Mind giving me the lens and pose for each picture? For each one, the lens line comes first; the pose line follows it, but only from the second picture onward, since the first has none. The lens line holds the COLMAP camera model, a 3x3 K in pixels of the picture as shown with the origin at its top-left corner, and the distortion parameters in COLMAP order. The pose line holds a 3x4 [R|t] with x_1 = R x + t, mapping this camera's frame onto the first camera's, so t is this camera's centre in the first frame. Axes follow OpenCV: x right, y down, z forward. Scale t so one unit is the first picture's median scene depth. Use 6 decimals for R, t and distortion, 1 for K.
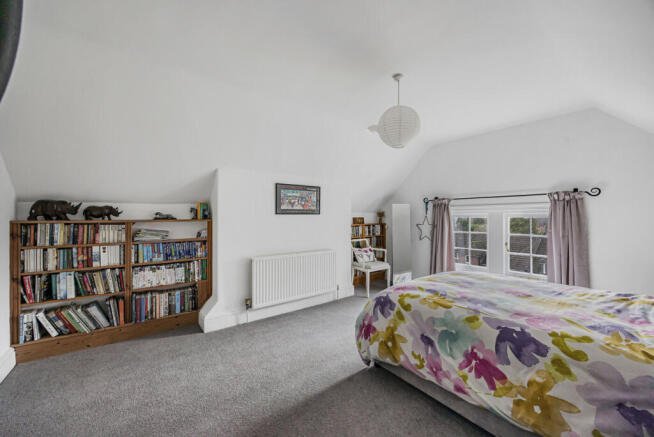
lens RADIAL K [[252.1, 0, 327.0], [0, 252.1, 218.5], [0, 0, 1]] dist [0.000041, 0.000016]
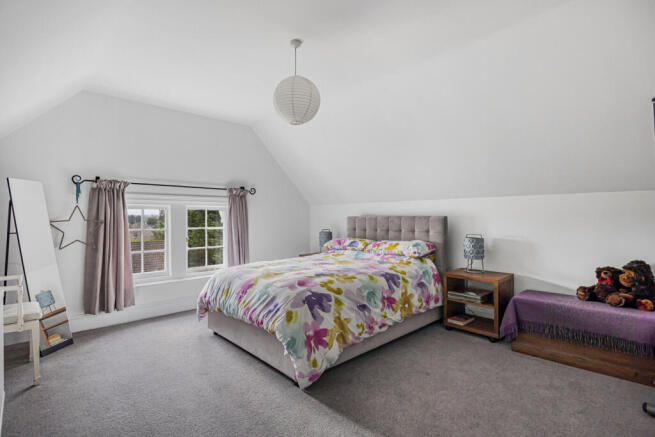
lens RADIAL K [[335.7, 0, 327.5], [0, 335.7, 218.5], [0, 0, 1]] dist [0.000052, -0.000049]
pose [[-0.127347, -0.003070, 0.991853, -0.707050], [0.009674, 0.999944, 0.004337, 0.032616], [-0.991811, 0.010147, -0.127311, 0.831987]]
